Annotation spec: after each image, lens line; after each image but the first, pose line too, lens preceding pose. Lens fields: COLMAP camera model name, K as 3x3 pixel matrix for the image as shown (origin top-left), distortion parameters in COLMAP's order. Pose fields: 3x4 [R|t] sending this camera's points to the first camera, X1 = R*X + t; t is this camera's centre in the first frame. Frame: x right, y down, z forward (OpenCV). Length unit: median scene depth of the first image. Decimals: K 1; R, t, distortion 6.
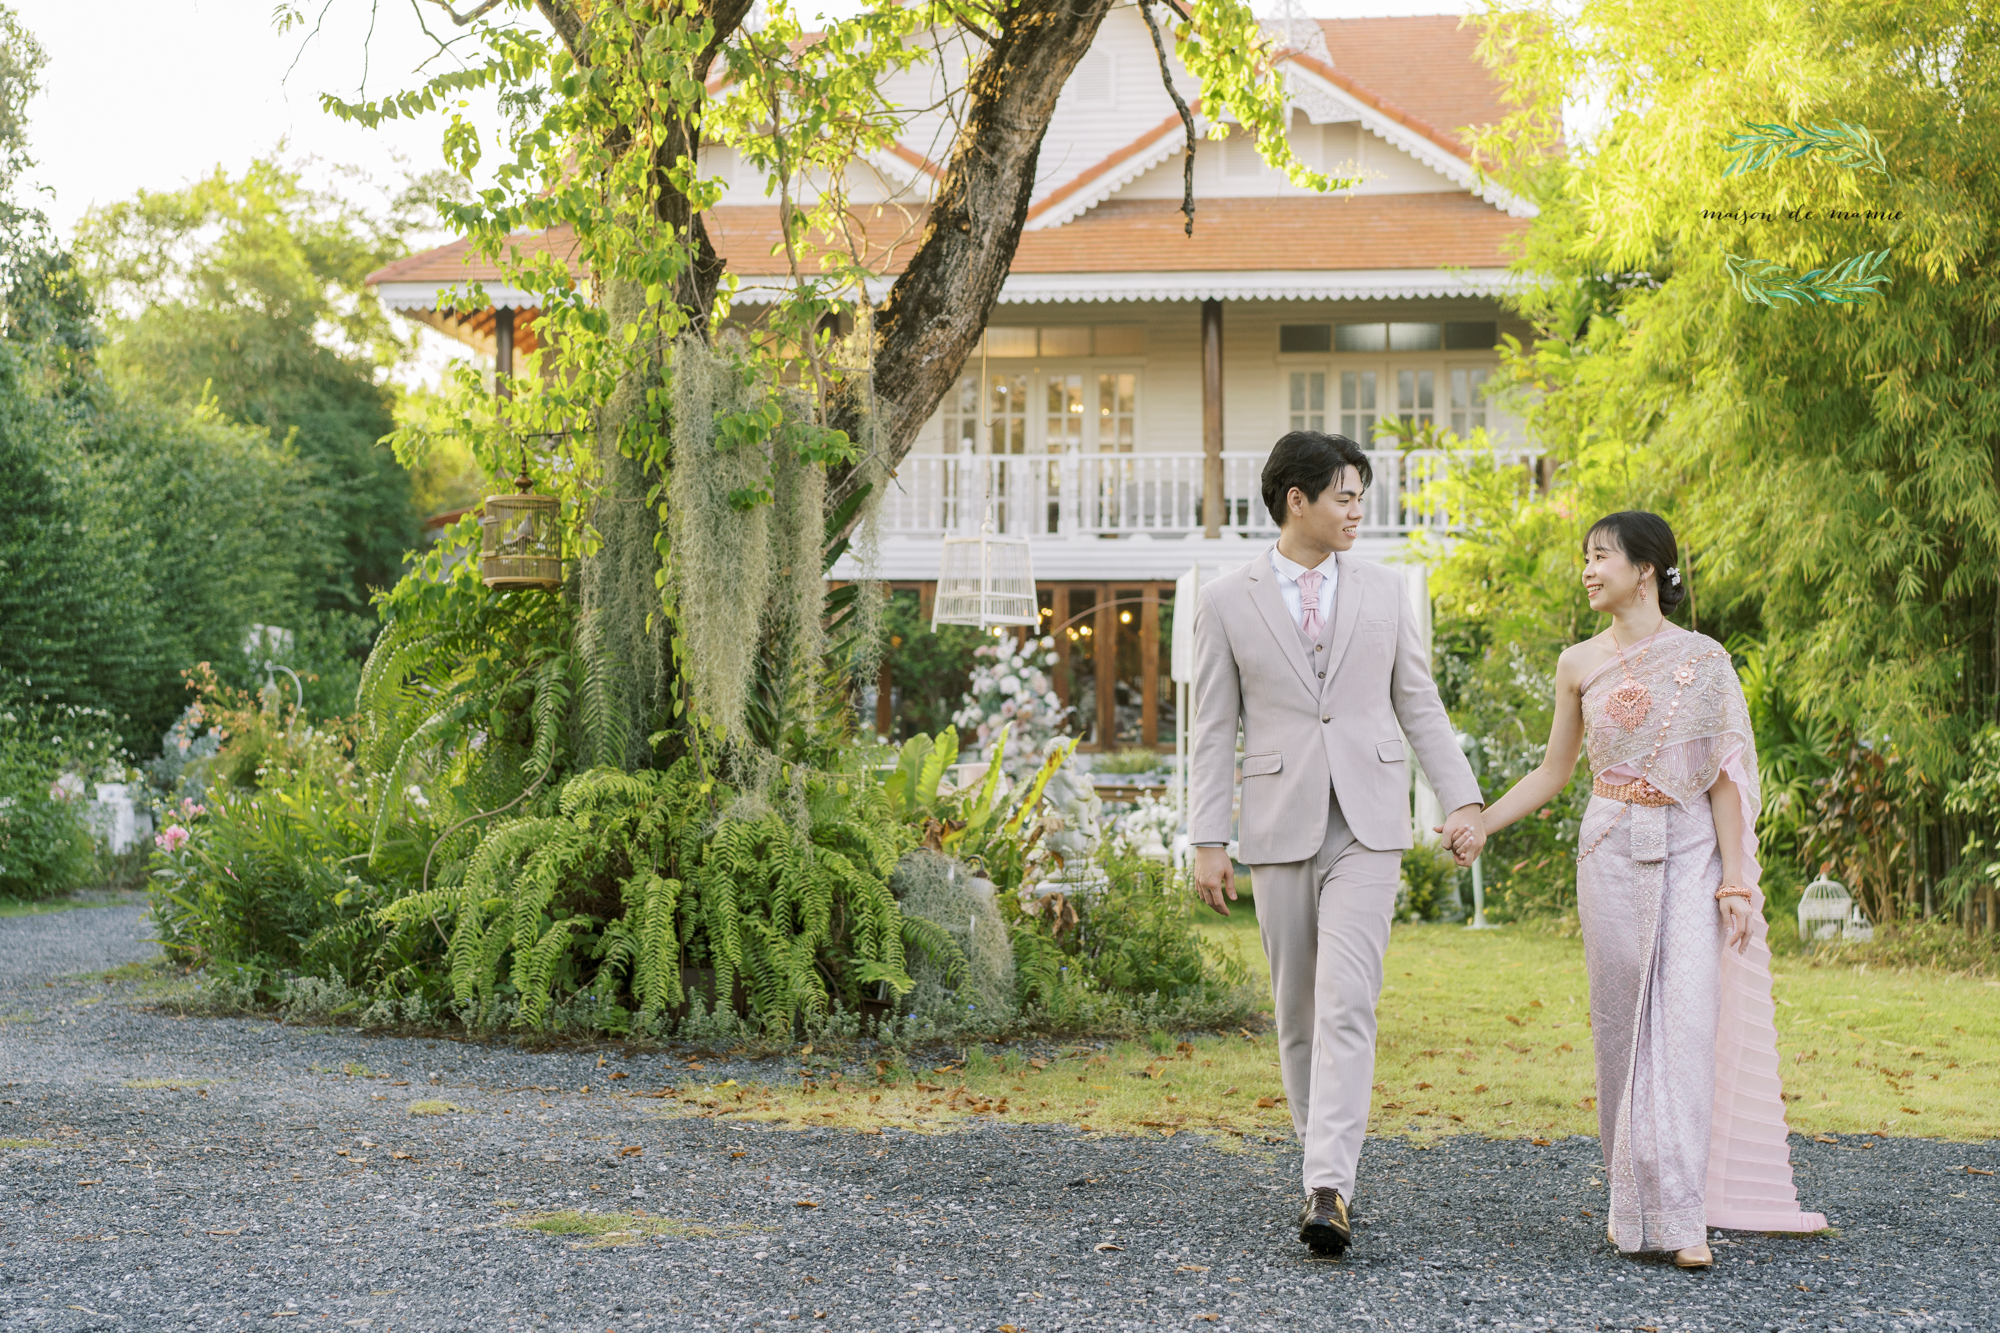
lens RADIAL K [[3213.9, 0, 1000.0], [0, 3213.9, 666.5], [0, 0, 1]] dist [0.002008, 0.058406]
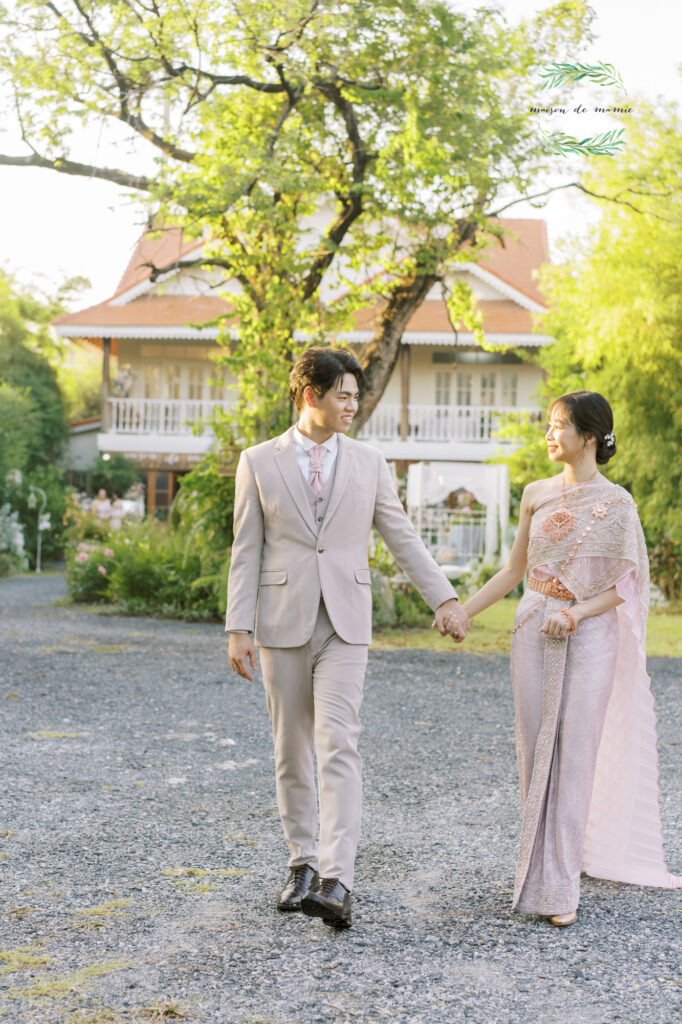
lens RADIAL K [[1632.7, 0, 341.0], [0, 1632.7, 512.0], [0, 0, 1]] dist [-0.003586, -0.005275]
pose [[0.997764, 0.023273, 0.062658, -0.108478], [-0.024512, 0.999518, 0.019073, -0.018332], [-0.062184, -0.020566, 0.997853, -0.417301]]
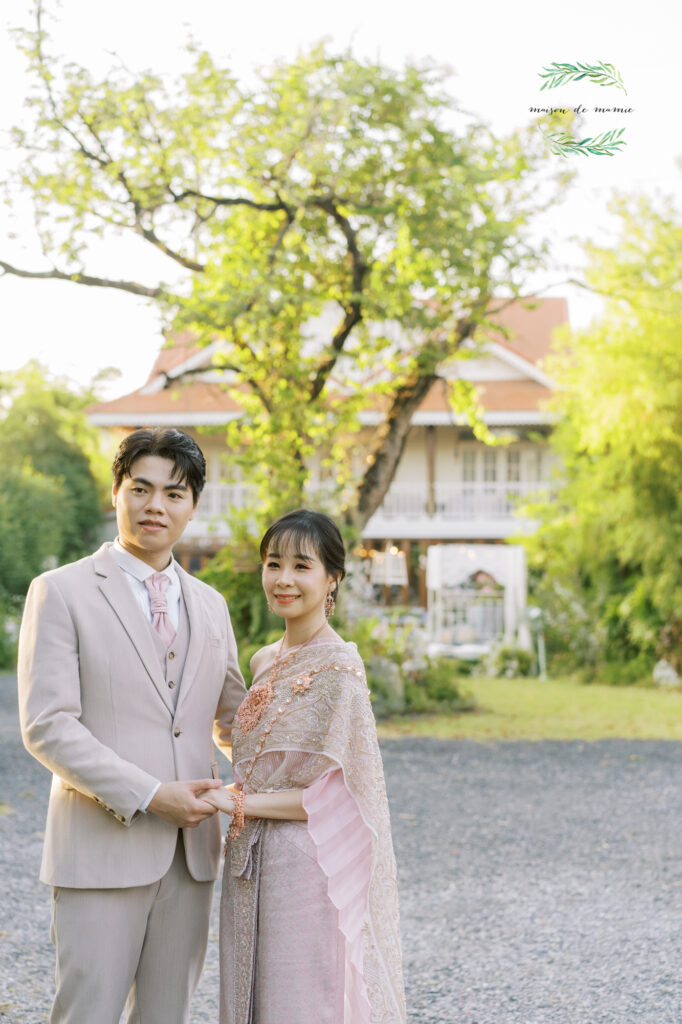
lens RADIAL K [[1645.5, 0, 341.0], [0, 1645.5, 512.0], [0, 0, 1]] dist [0.002008, 0.058406]
pose [[0.999488, 0.002252, 0.031920, -0.081839], [-0.001603, 0.999792, -0.020350, -0.039221], [-0.031959, 0.020289, 0.999283, -0.478947]]
